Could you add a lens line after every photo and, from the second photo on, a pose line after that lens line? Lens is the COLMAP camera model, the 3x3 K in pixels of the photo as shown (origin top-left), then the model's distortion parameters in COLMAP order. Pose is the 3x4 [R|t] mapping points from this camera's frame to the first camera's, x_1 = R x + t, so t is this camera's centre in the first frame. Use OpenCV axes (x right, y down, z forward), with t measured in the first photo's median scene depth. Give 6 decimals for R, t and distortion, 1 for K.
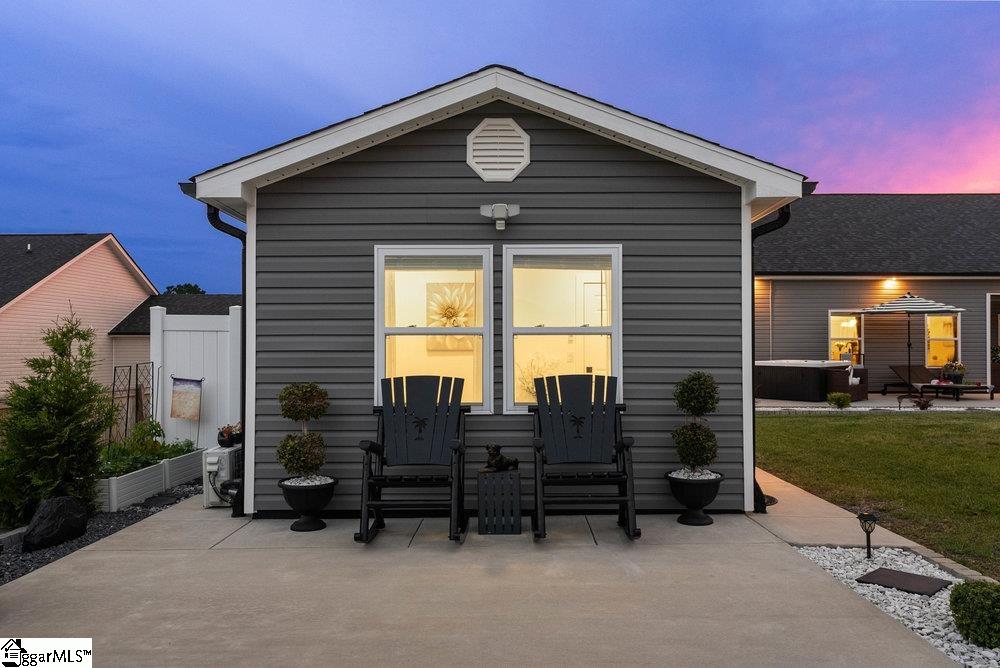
lens RADIAL K [[799.7, 0, 497.9], [0, 799.7, 339.7], [0, 0, 1]] dist [-0.013842, -0.002979]
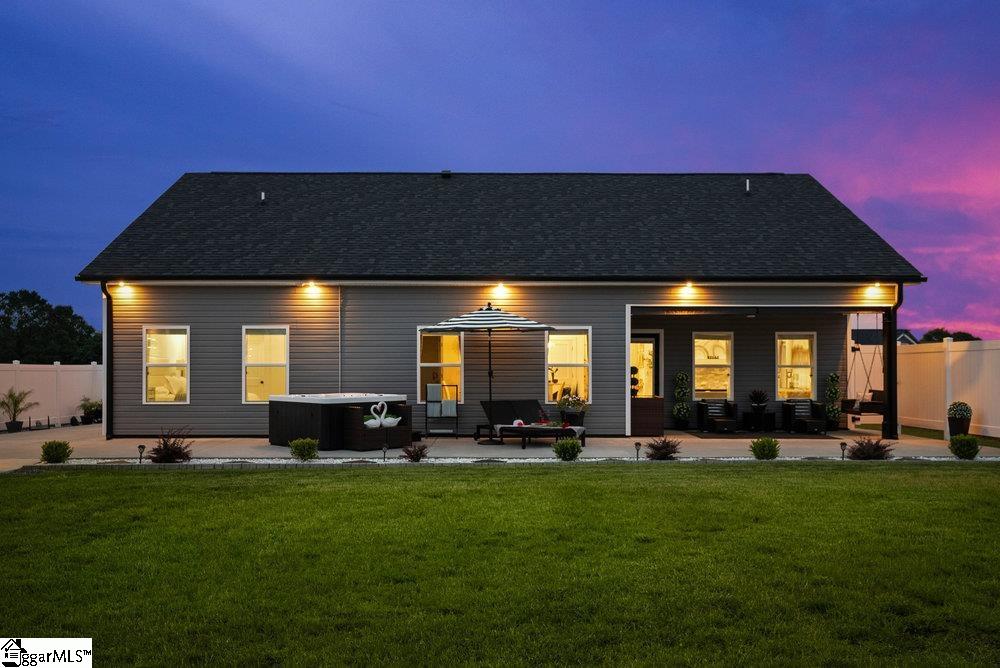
lens RADIAL K [[1022.0, 0, 500.2], [0, 1022.0, 336.8], [0, 0, 1]] dist [-0.014887, 0.000000]
pose [[0.999538, 0.000441, 0.030403, 1.370601], [0.000314, 0.999691, -0.024849, -0.010143], [-0.030405, 0.024847, 0.999229, 0.107703]]
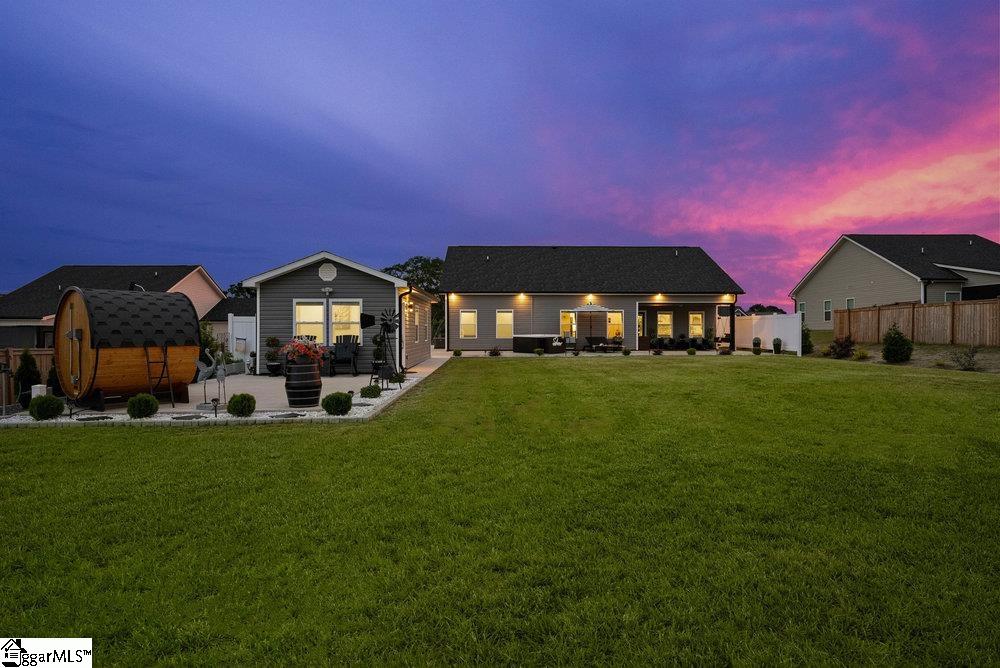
lens RADIAL K [[602.6, 0, 508.2], [0, 602.6, 324.4], [0, 0, 1]] dist [-0.028792, 0.000274]
pose [[0.999181, -0.000502, 0.040464, 0.646603], [0.000462, 0.999999, 0.000995, -0.005380], [-0.040464, -0.000976, 0.999181, -1.594017]]
